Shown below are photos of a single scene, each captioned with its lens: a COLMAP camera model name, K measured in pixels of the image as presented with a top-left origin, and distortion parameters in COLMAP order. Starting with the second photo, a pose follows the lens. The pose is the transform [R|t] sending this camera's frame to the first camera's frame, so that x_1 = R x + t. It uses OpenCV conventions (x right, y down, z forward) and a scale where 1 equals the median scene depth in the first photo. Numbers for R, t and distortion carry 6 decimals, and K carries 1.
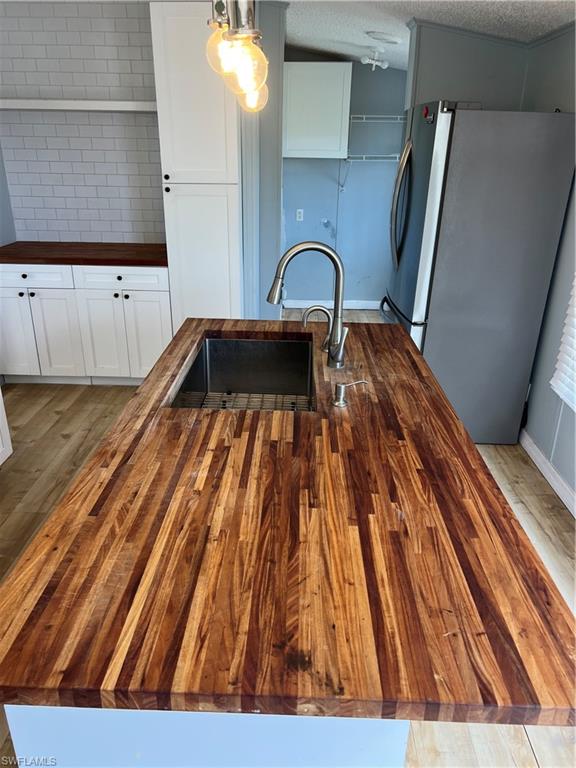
lens RADIAL K [[572.0, 0, 281.8], [0, 572.0, 390.6], [0, 0, 1]] dist [0.007821, -0.002771]
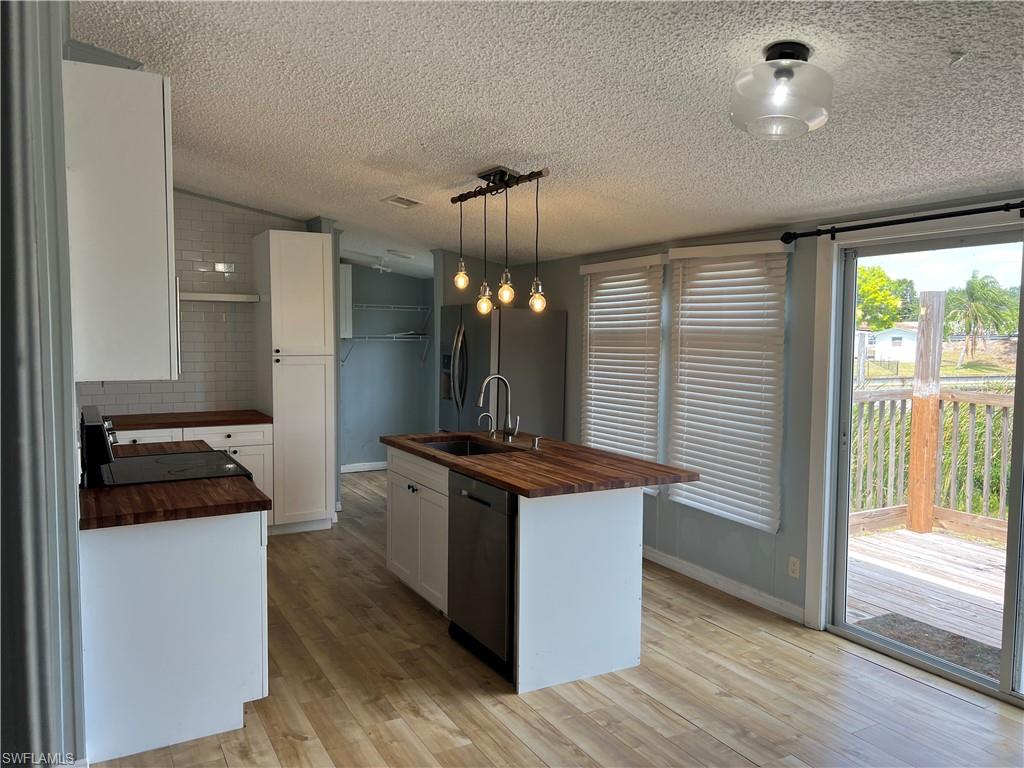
lens RADIAL K [[762.7, 0, 512.3], [0, 762.7, 388.3], [0, 0, 1]] dist [0.007821, -0.002771]
pose [[0.861490, -0.037426, 0.506394, -0.554836], [0.198711, 0.942593, -0.268388, 0.226891], [-0.467279, 0.331840, 0.819471, -0.518026]]
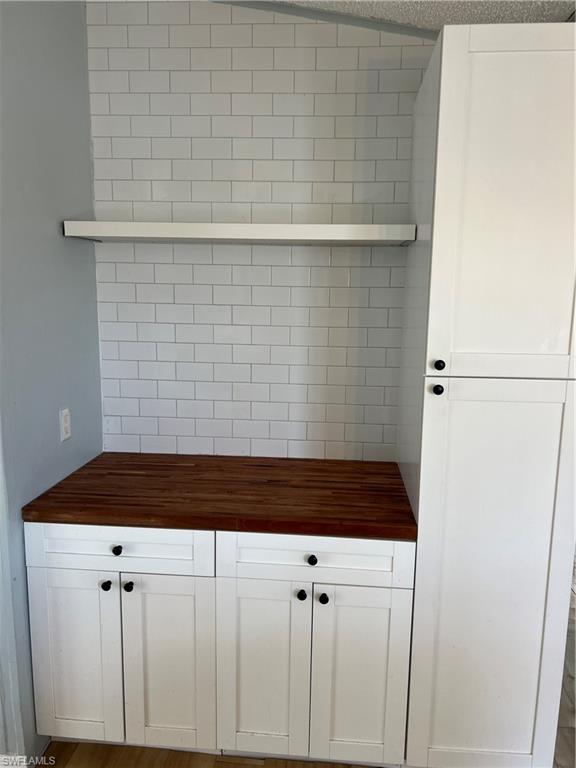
lens RADIAL K [[572.0, 0, 294.6], [0, 572.0, 383.1], [0, 0, 1]] dist [0.007821, -0.002771]
pose [[0.997905, 0.012524, -0.063476, -0.266746], [-0.027145, 0.971604, -0.235052, -0.225145], [0.058730, 0.236283, 0.969908, 0.497112]]
